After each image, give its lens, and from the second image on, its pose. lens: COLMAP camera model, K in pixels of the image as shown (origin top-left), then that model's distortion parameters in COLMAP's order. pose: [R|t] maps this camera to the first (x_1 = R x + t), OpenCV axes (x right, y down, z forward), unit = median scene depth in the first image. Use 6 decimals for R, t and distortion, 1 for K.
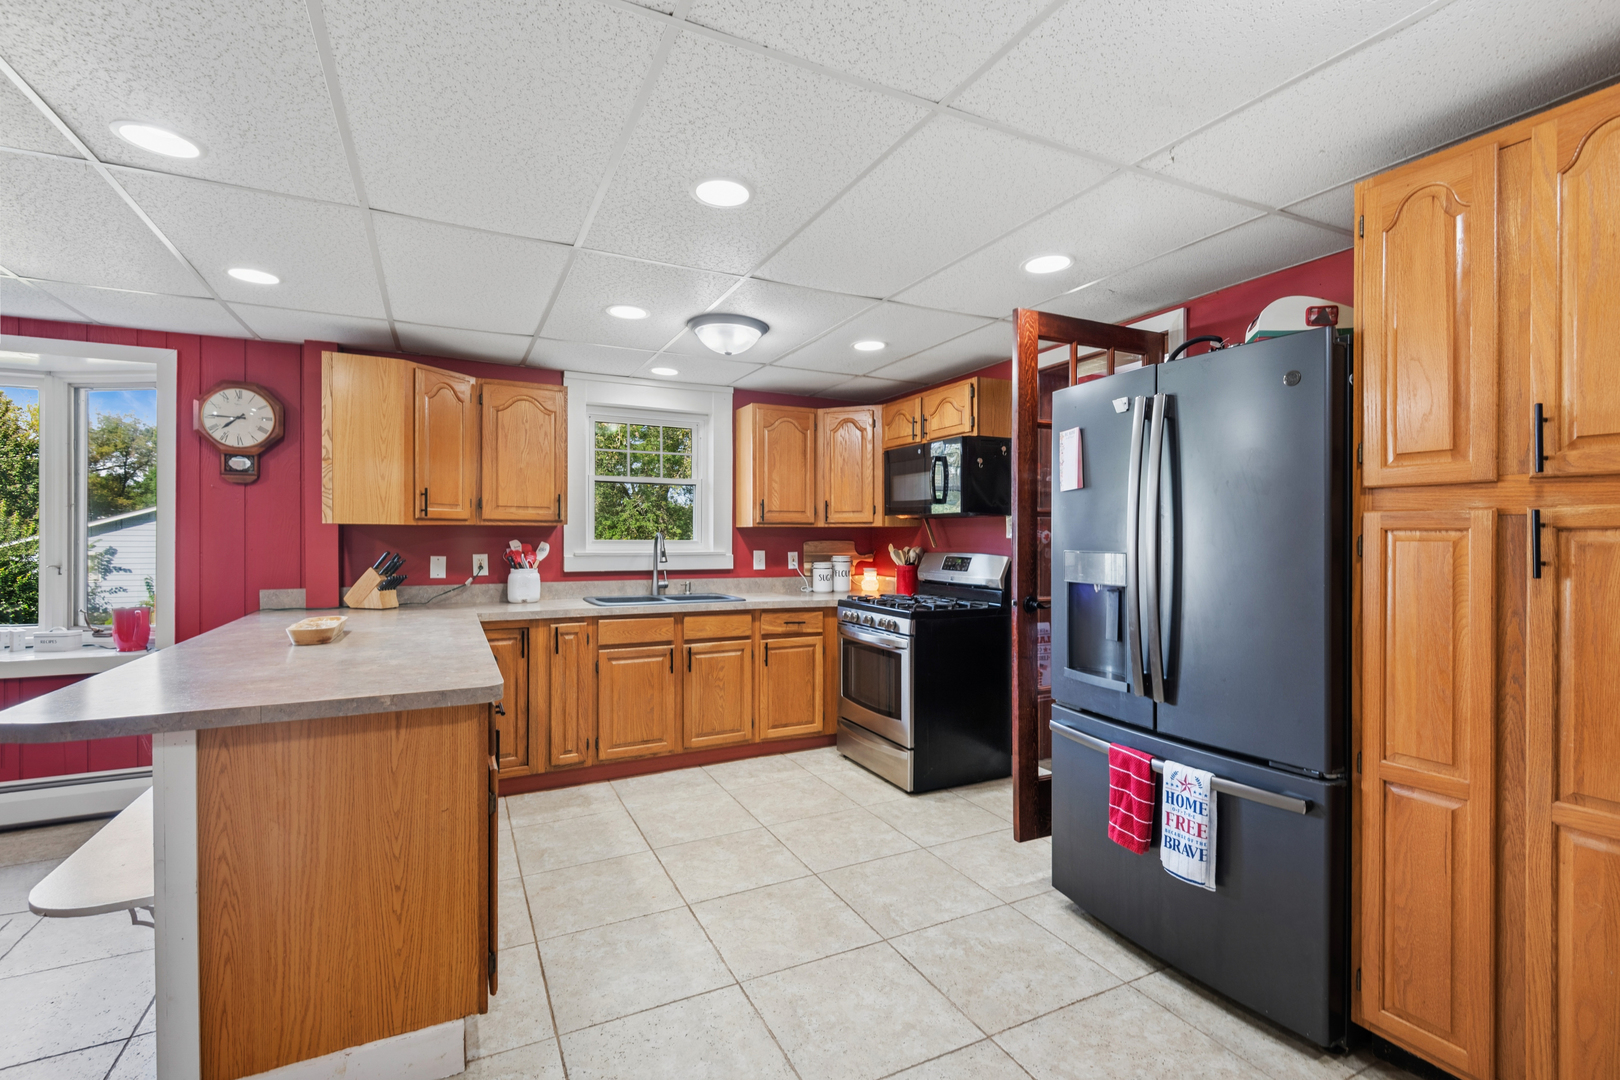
lens RADIAL K [[721.4, 0, 810.0], [0, 721.4, 540.0], [0, 0, 1]] dist [-0.000022, -0.000251]
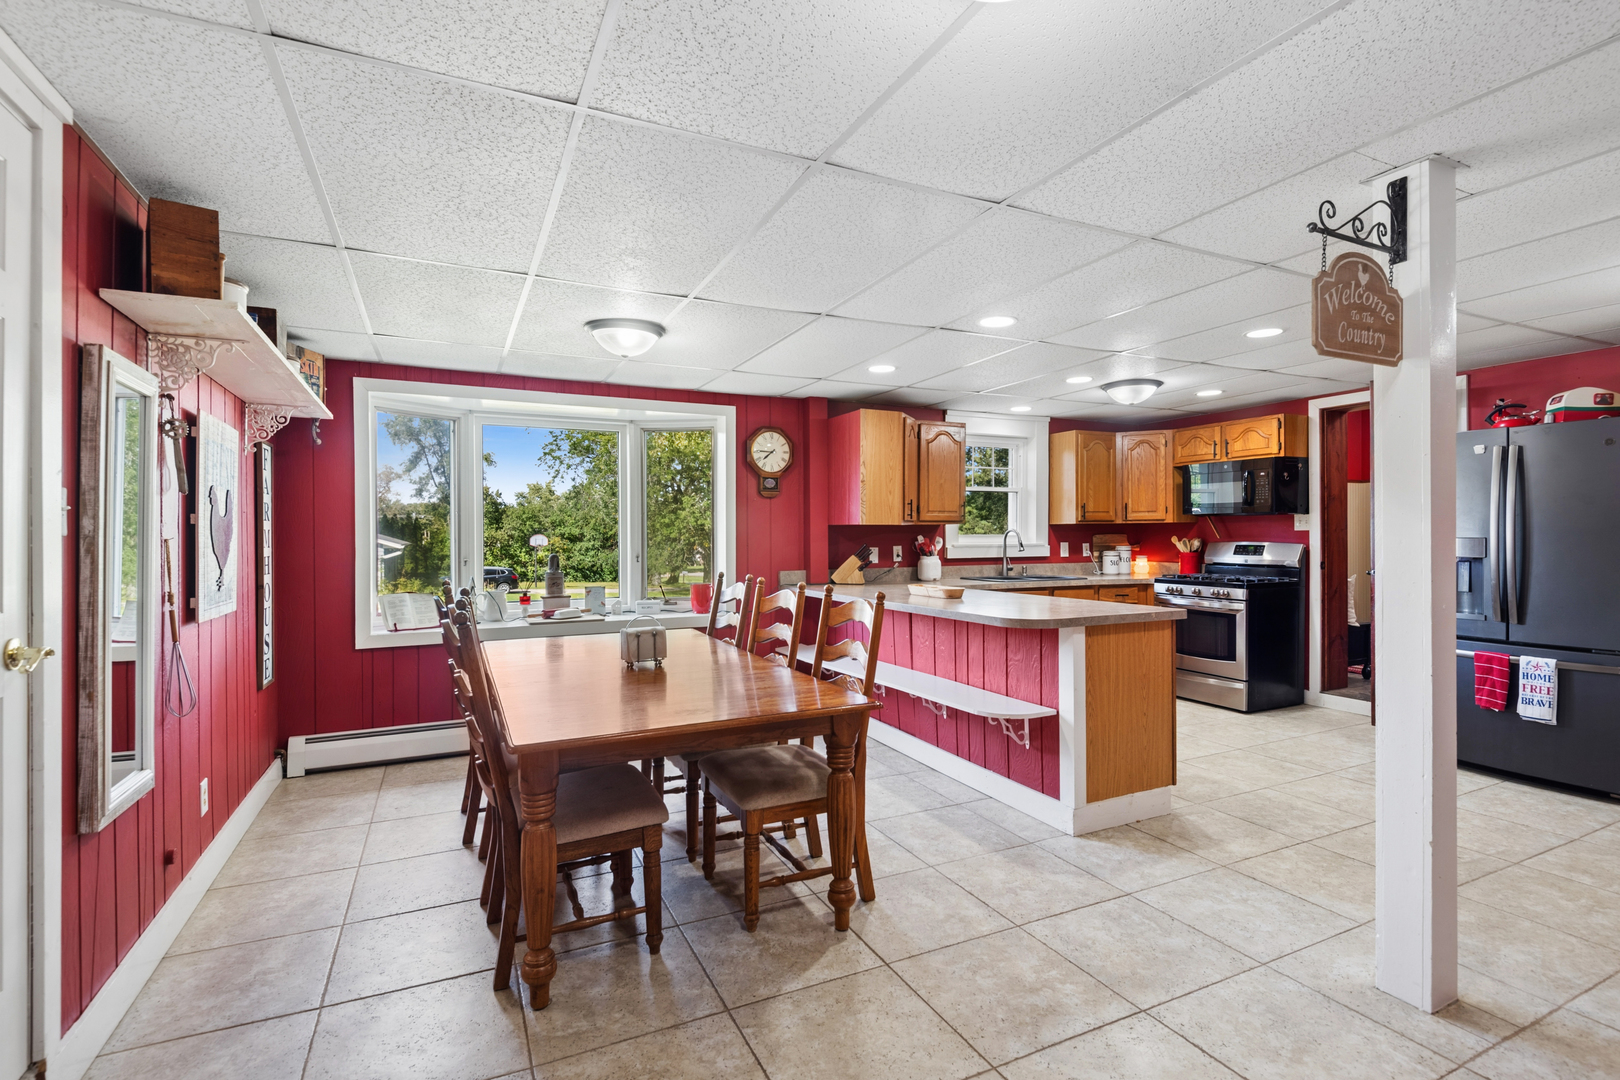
lens RADIAL K [[741.3, 0, 810.0], [0, 741.3, 540.0], [0, 0, 1]] dist [-0.001595, -0.012355]
pose [[0.999095, -0.009103, -0.041556, -0.614867], [0.009294, 0.999947, 0.004395, 0.000741], [0.041514, -0.004778, 0.999126, -0.449273]]
